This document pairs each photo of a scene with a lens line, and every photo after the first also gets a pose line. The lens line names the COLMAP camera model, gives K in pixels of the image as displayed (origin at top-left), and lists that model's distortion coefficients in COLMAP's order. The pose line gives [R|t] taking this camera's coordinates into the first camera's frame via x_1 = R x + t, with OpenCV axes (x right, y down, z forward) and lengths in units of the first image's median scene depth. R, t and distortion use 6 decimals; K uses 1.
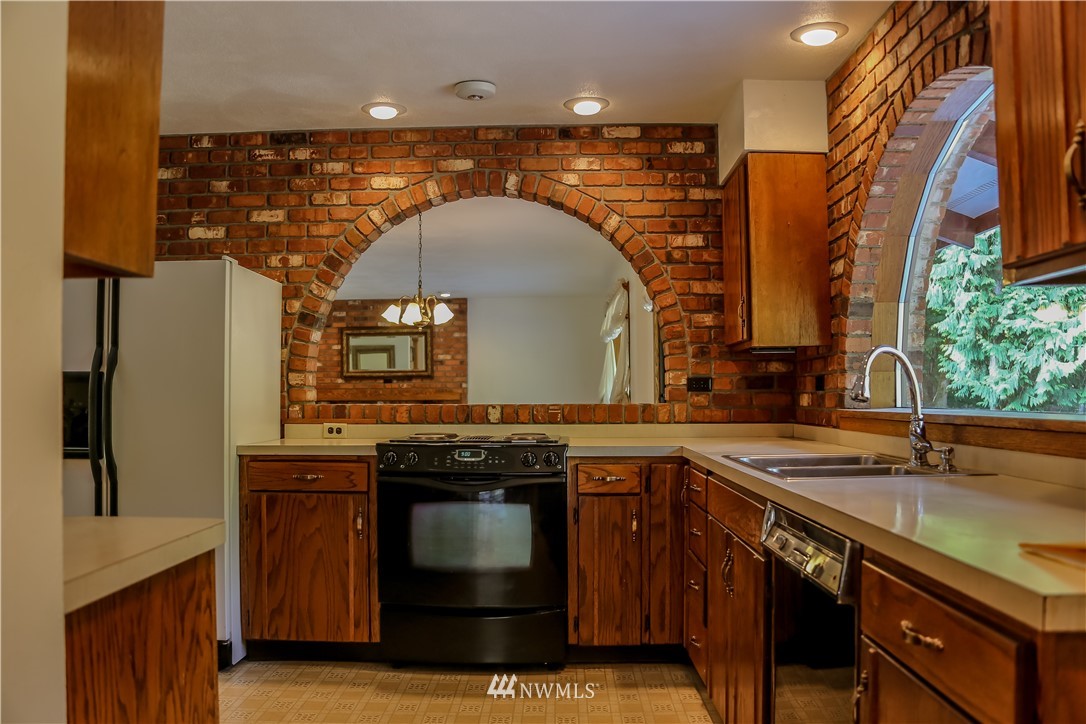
lens RADIAL K [[901.2, 0, 527.7], [0, 901.2, 366.5], [0, 0, 1]] dist [-0.172865, 0.155869]
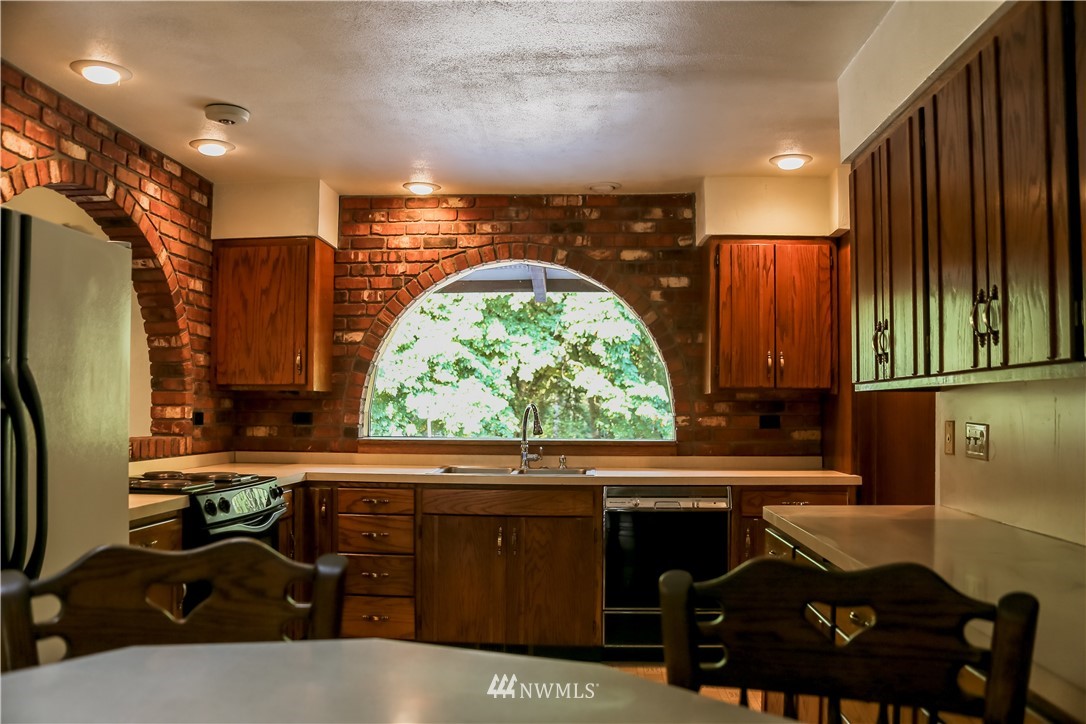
lens RADIAL K [[892.5, 0, 570.4], [0, 892.5, 399.0], [0, 0, 1]] dist [-0.167051, 0.142810]
pose [[-0.003753, 0.016410, 0.999858, -1.011521], [-0.038685, 0.999114, -0.016543, -0.004358], [-0.999244, -0.038742, -0.003115, 0.638714]]
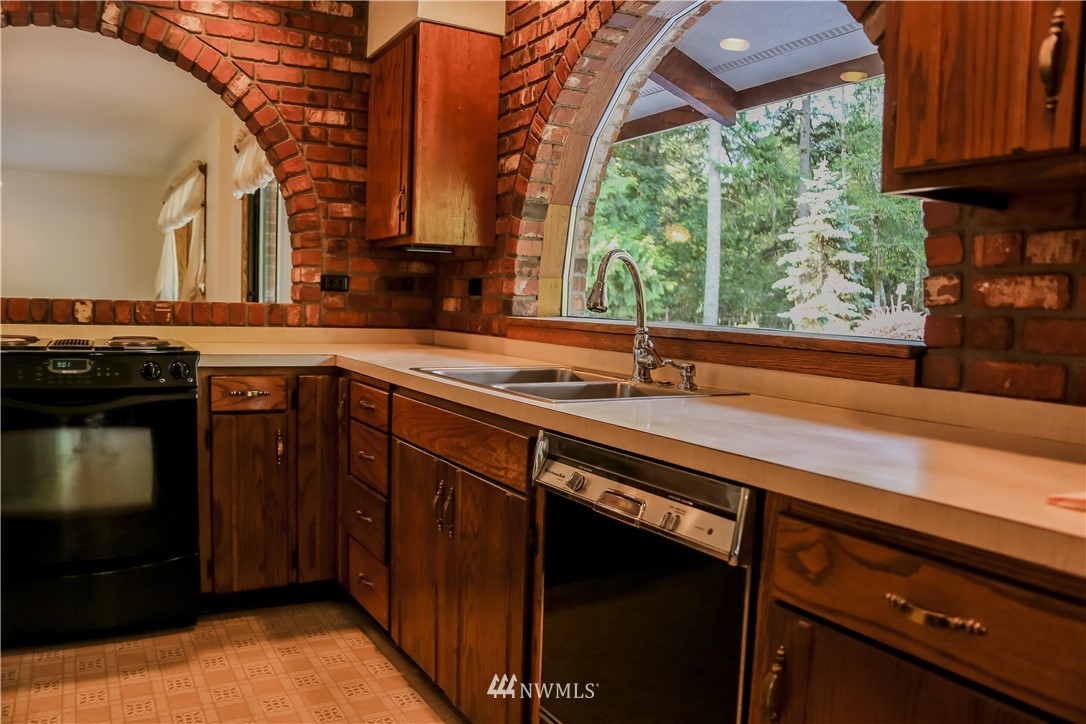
lens RADIAL K [[883.5, 0, 543.7], [0, 883.5, 375.6], [0, 0, 1]] dist [-0.167009, 0.136480]
pose [[0.857310, -0.010086, 0.514702, -0.087859], [-0.053354, 0.992683, 0.108321, 0.006981], [-0.512029, -0.120326, 0.850499, 0.175708]]
